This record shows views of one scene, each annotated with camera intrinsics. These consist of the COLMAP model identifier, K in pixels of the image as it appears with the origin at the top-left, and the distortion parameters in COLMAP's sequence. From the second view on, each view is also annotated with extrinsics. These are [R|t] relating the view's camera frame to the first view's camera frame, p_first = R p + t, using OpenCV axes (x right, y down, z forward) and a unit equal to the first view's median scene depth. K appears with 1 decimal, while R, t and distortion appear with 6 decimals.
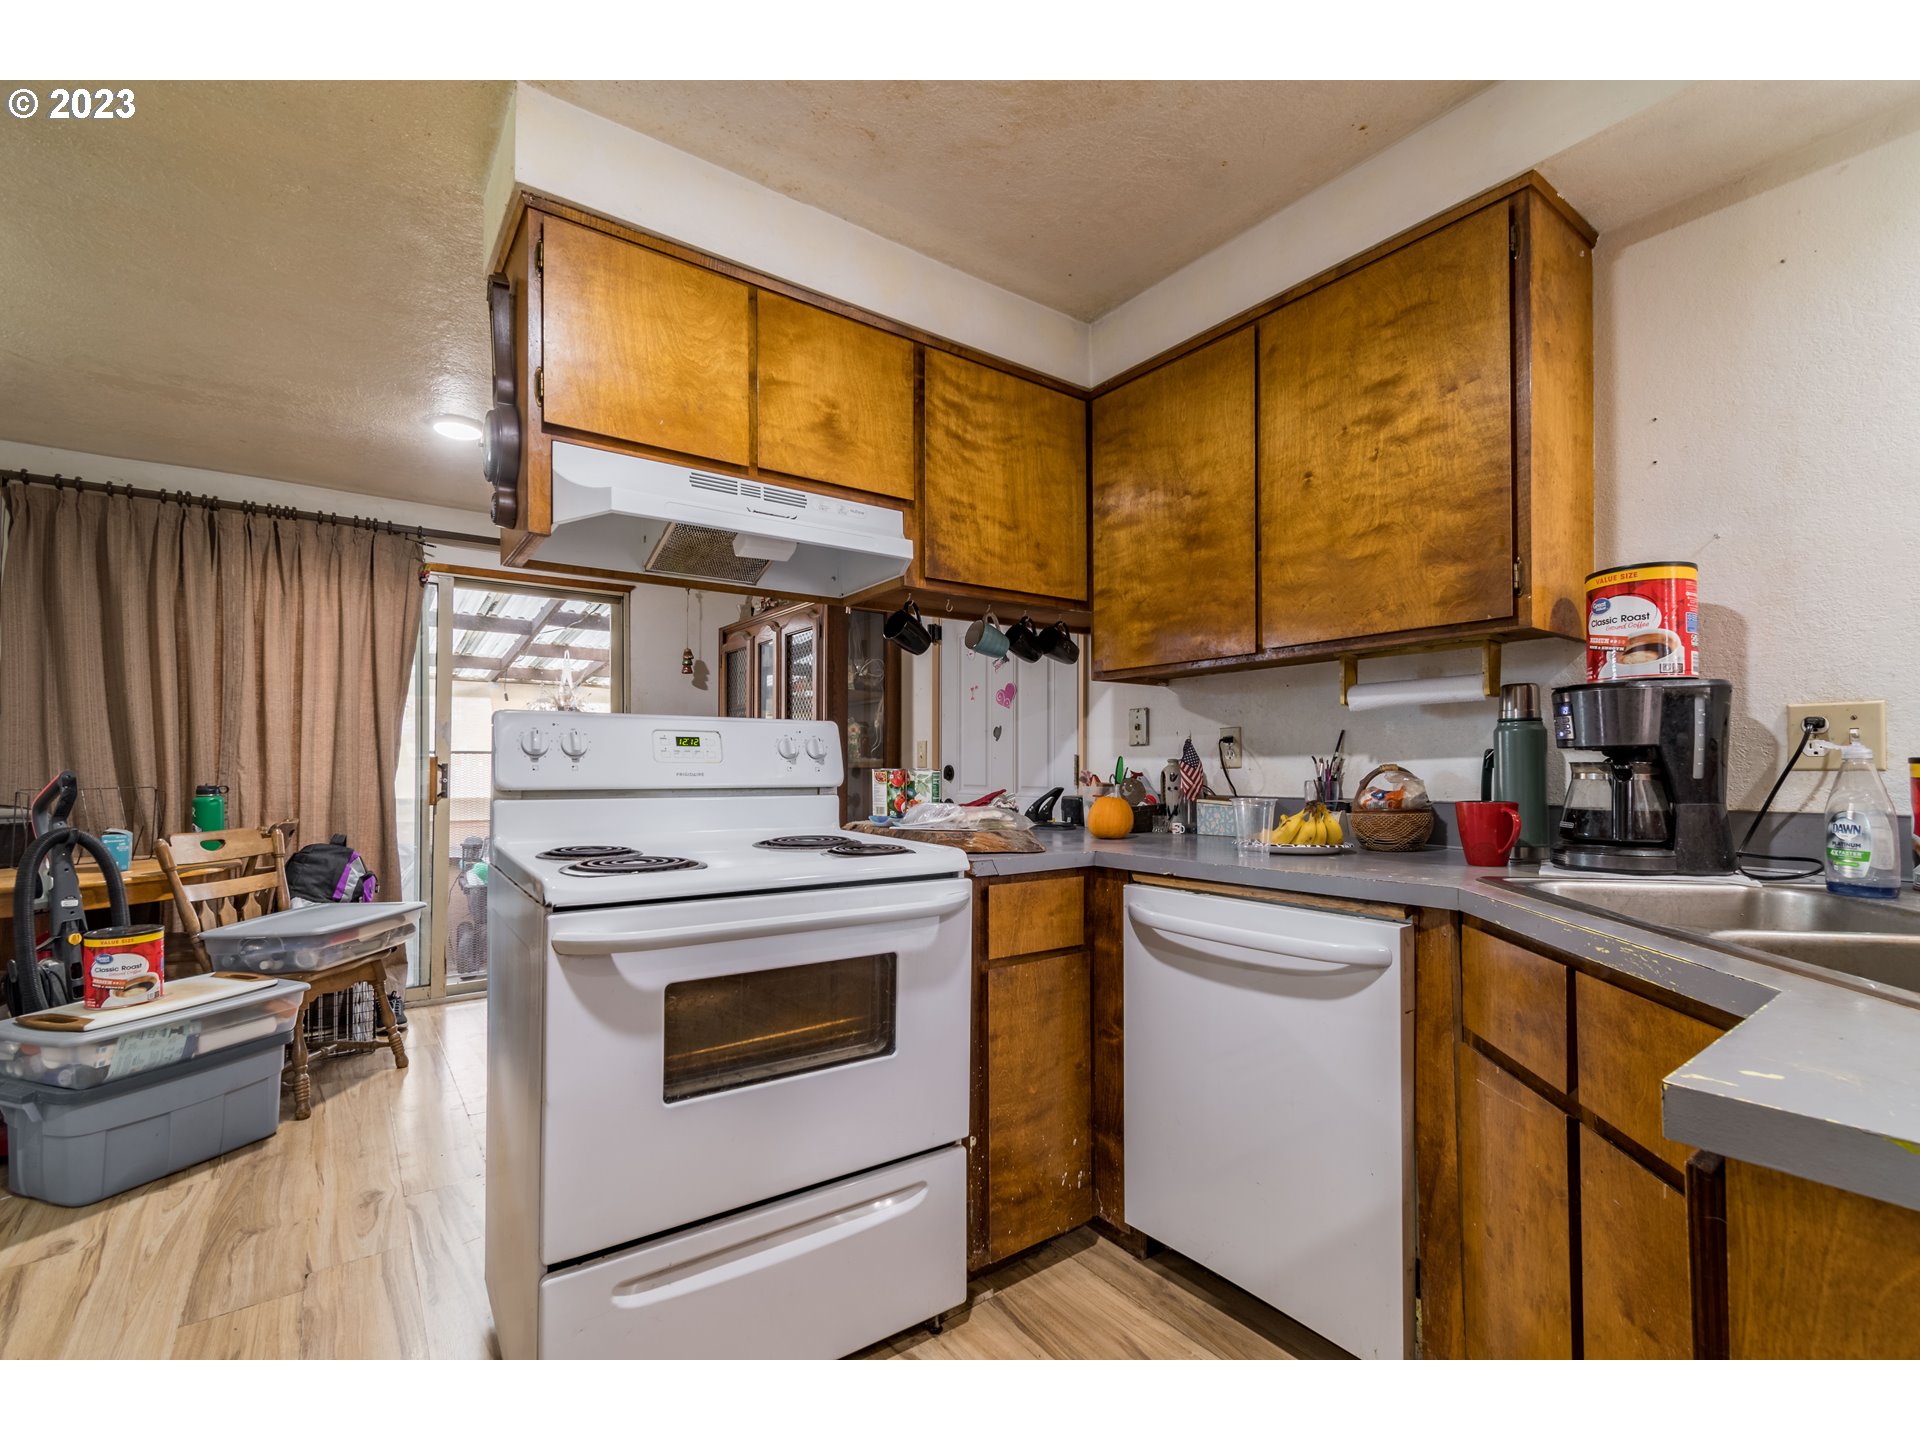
lens RADIAL K [[845.6, 0, 971.8], [0, 845.6, 759.8], [0, 0, 1]] dist [-0.000177, -0.000241]
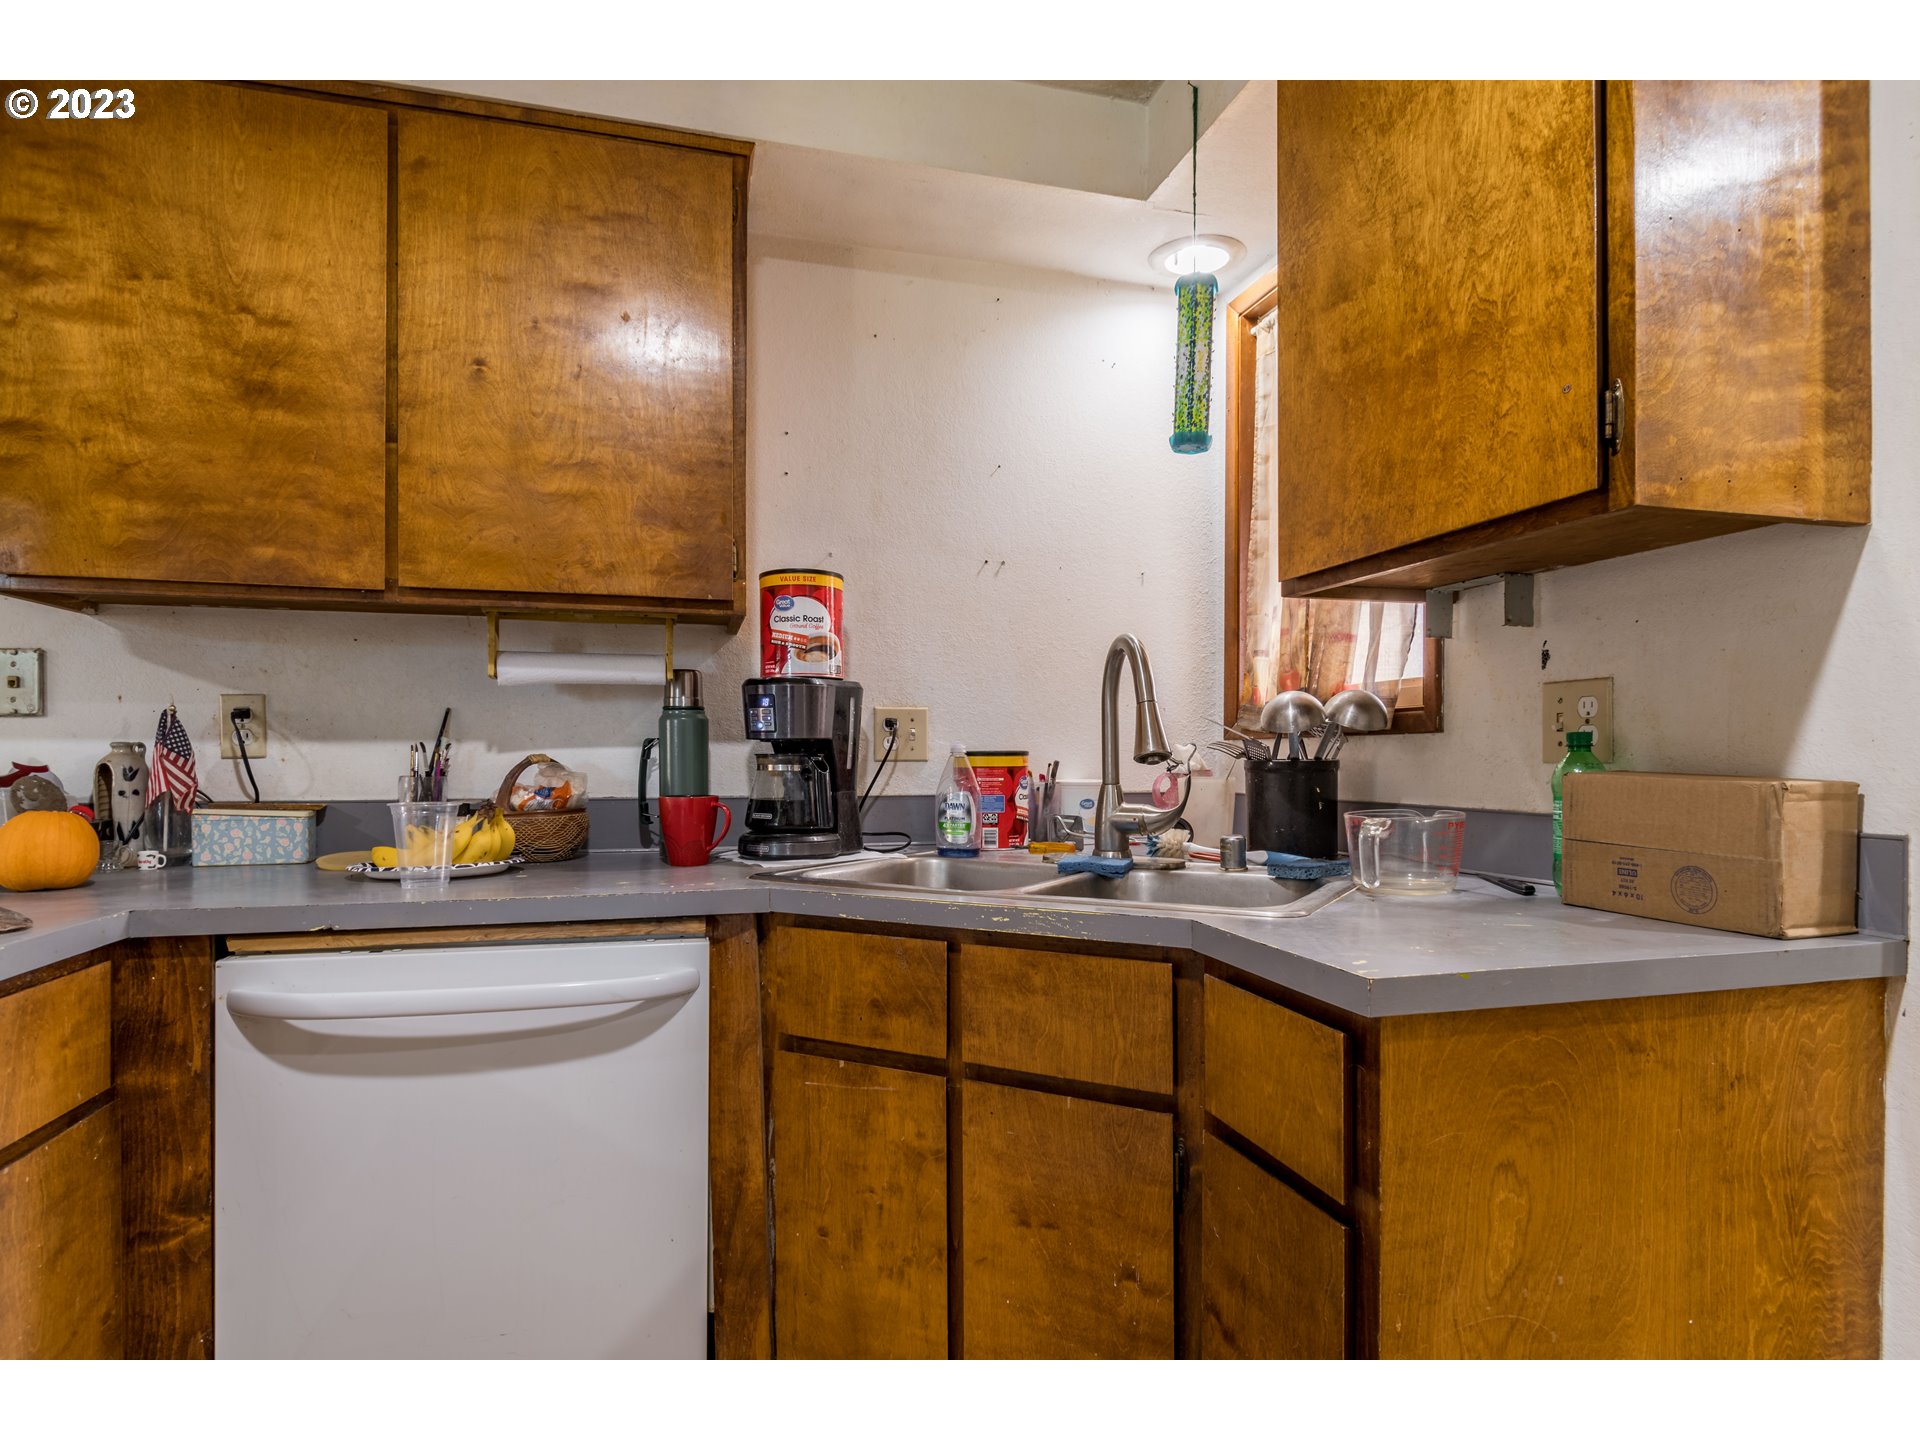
lens RADIAL K [[1045.9, 0, 961.7], [0, 1045.9, 759.1], [0, 0, 1]] dist [0.000048, -0.009759]
pose [[0.355995, 0.000062, 0.934488, -0.312473], [-0.012051, 0.999917, 0.004524, 0.000713], [-0.934410, -0.012872, 0.355966, 0.283489]]
